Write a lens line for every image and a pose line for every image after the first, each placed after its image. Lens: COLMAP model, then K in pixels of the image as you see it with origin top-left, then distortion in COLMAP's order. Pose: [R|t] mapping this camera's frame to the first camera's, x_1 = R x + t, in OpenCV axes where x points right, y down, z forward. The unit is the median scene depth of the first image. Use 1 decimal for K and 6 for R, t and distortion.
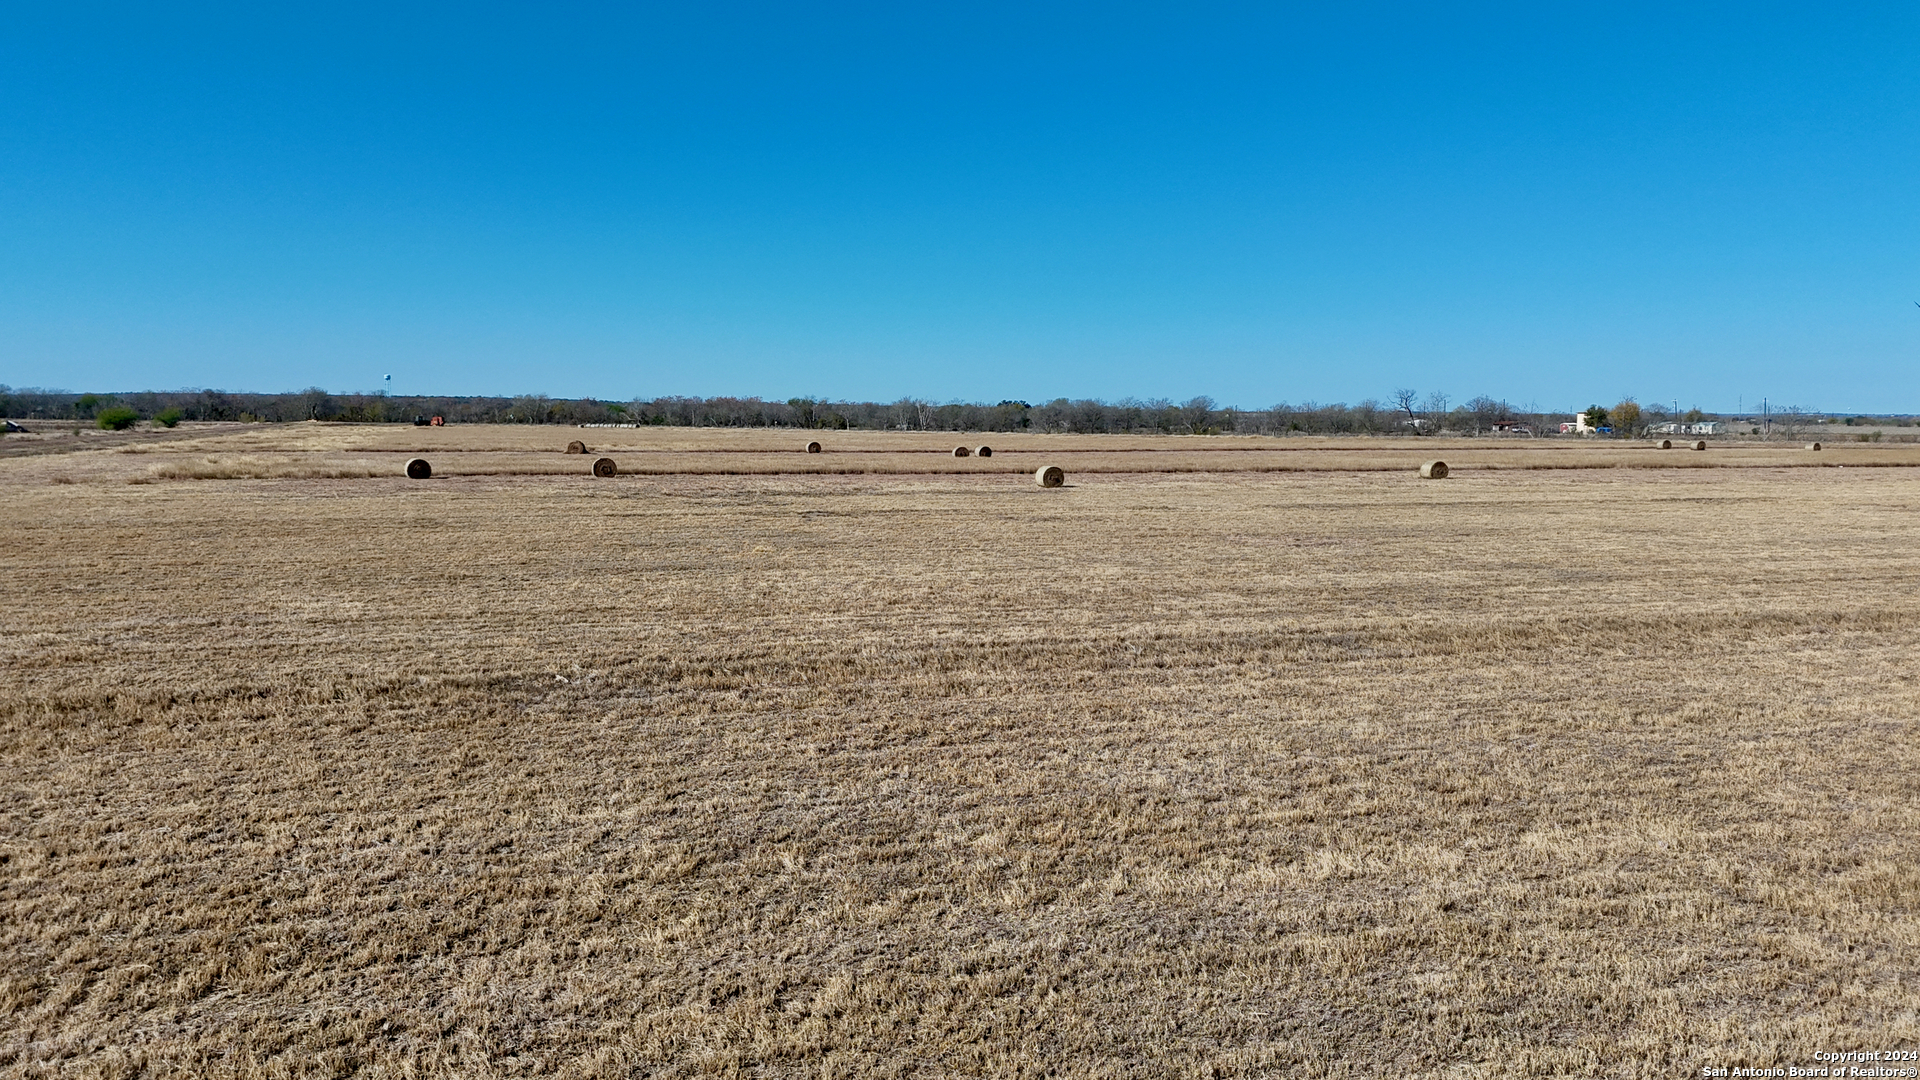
lens RADIAL K [[1403.4, 0, 963.1], [0, 1403.4, 543.7], [0, 0, 1]] dist [0.075988, -0.071064]
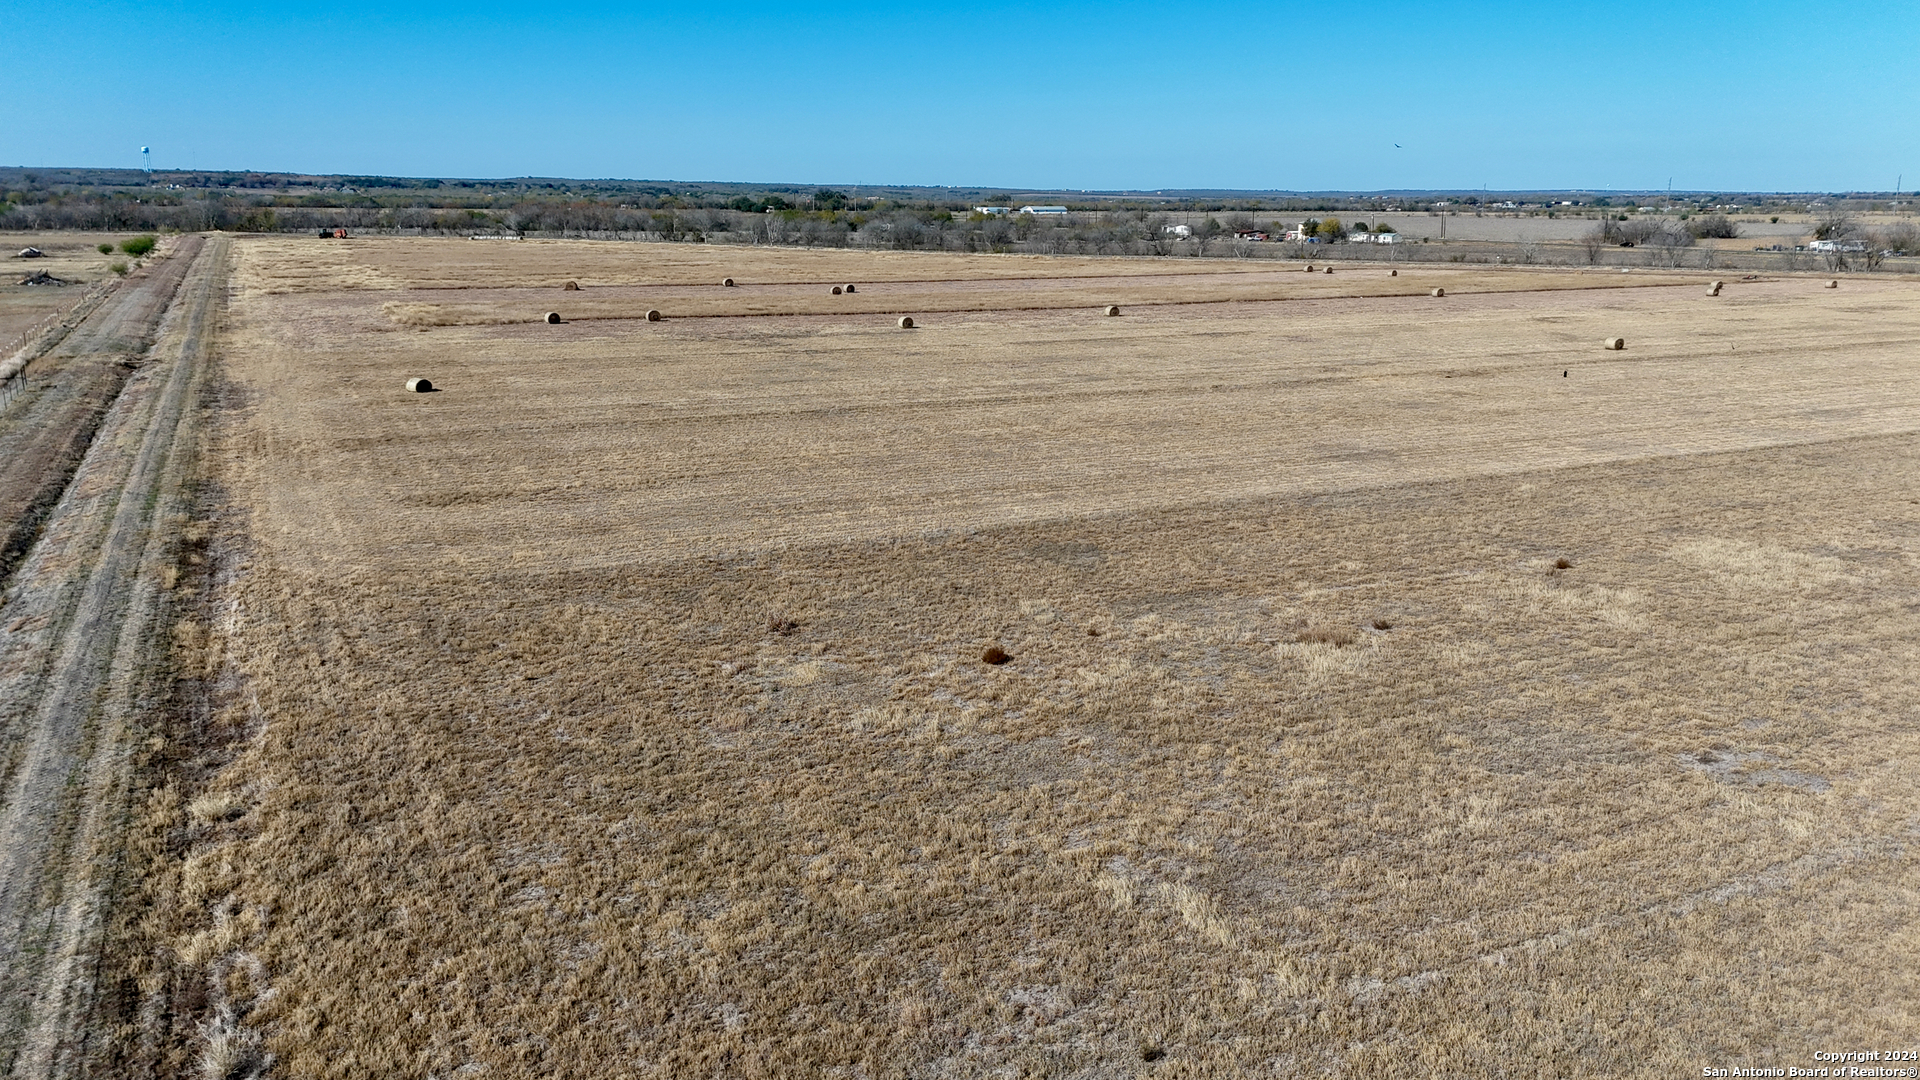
lens RADIAL K [[1403.4, 0, 963.1], [0, 1403.4, 543.7], [0, 0, 1]] dist [0.075988, -0.071064]
pose [[0.991034, -0.031684, 0.129800, -0.421947], [0.011310, 0.987883, 0.154790, -0.163498], [-0.133132, -0.151934, 0.979384, -3.295524]]
